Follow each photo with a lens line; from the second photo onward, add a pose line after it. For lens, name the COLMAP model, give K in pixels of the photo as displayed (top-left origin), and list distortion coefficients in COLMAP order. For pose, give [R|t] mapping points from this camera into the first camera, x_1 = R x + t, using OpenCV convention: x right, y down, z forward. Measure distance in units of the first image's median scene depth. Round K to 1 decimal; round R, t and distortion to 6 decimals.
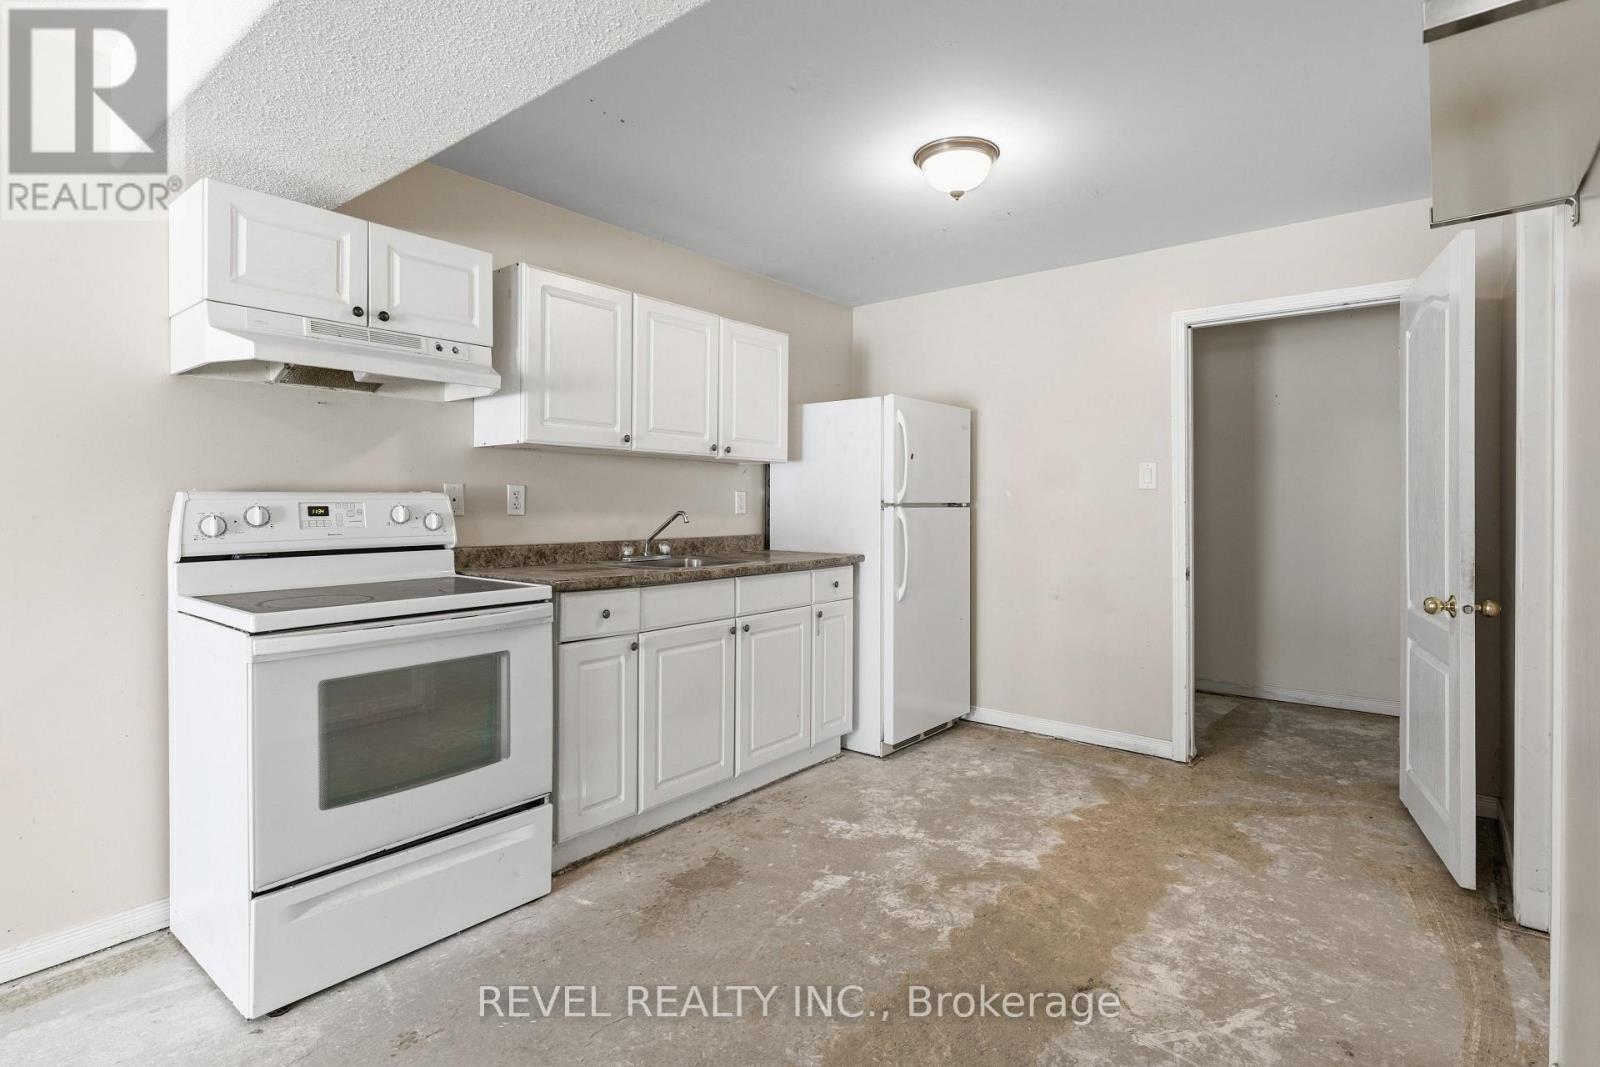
lens RADIAL K [[780.6, 0, 796.8], [0, 780.6, 517.0], [0, 0, 1]] dist [-0.000956, -0.001575]
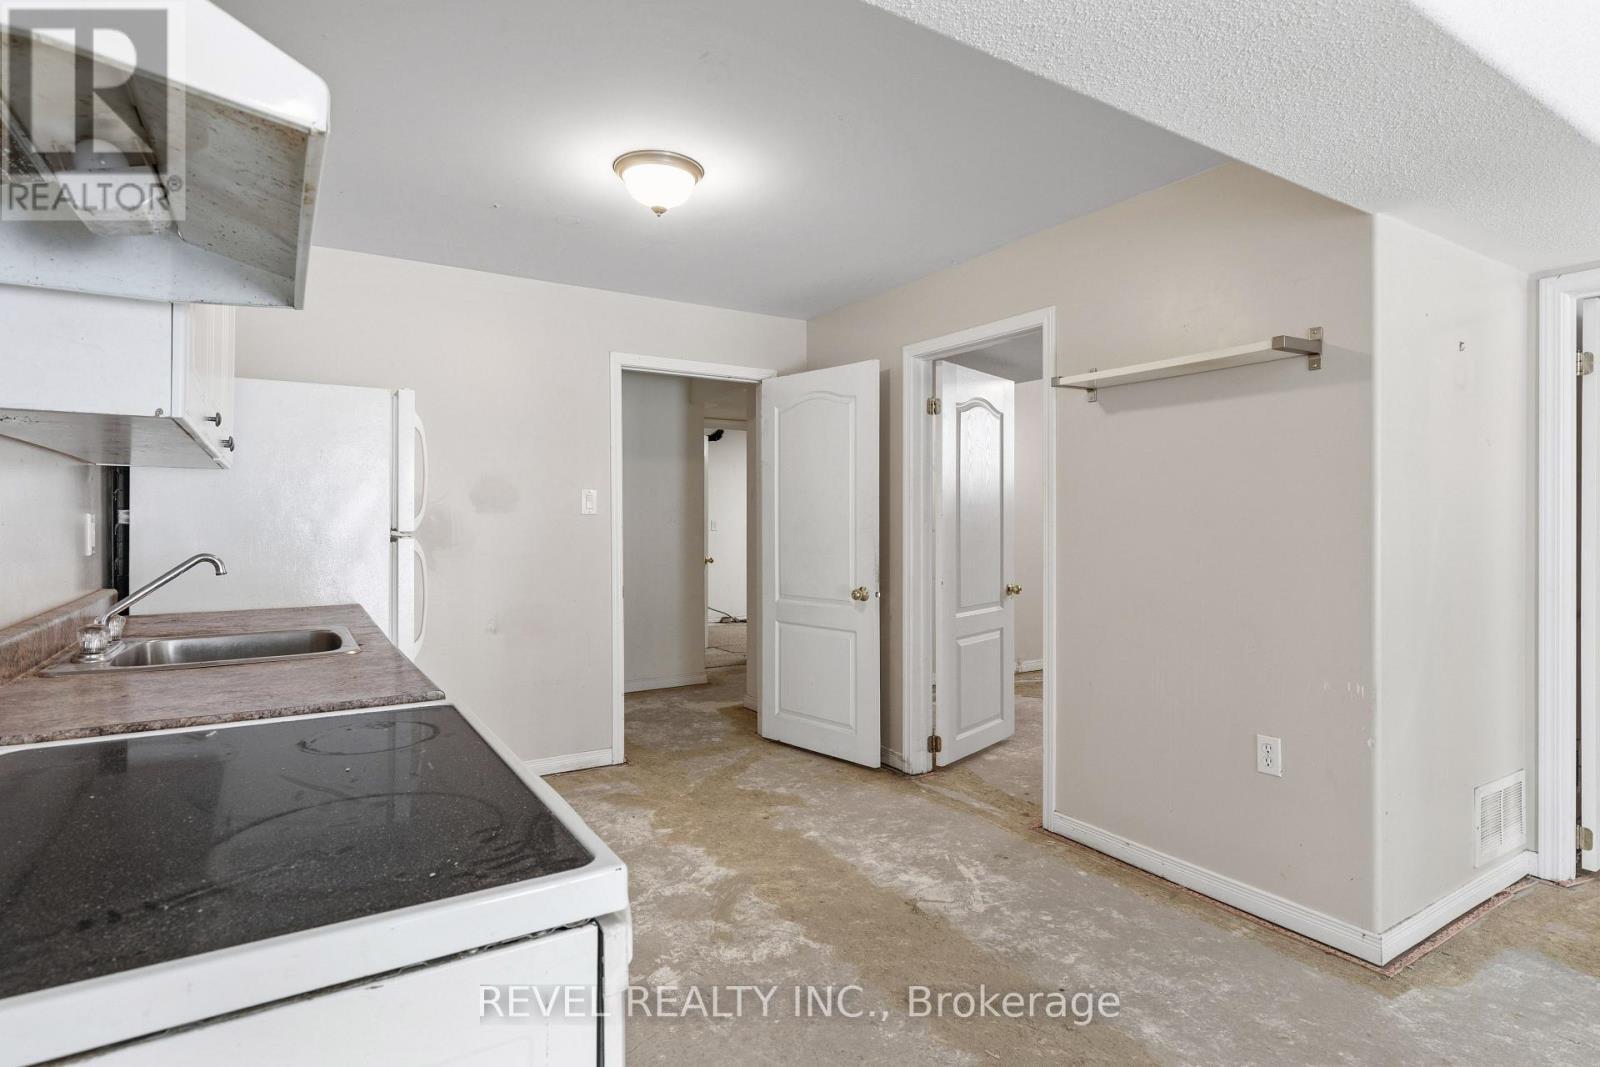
lens RADIAL K [[827.3, 0, 795.7], [0, 827.3, 526.3], [0, 0, 1]] dist [0.006770, 0.000255]
pose [[0.325993, -0.009983, 0.945319, -0.723929], [0.014262, 0.999882, 0.005641, -0.031188], [-0.945264, 0.011643, 0.326097, 0.532522]]
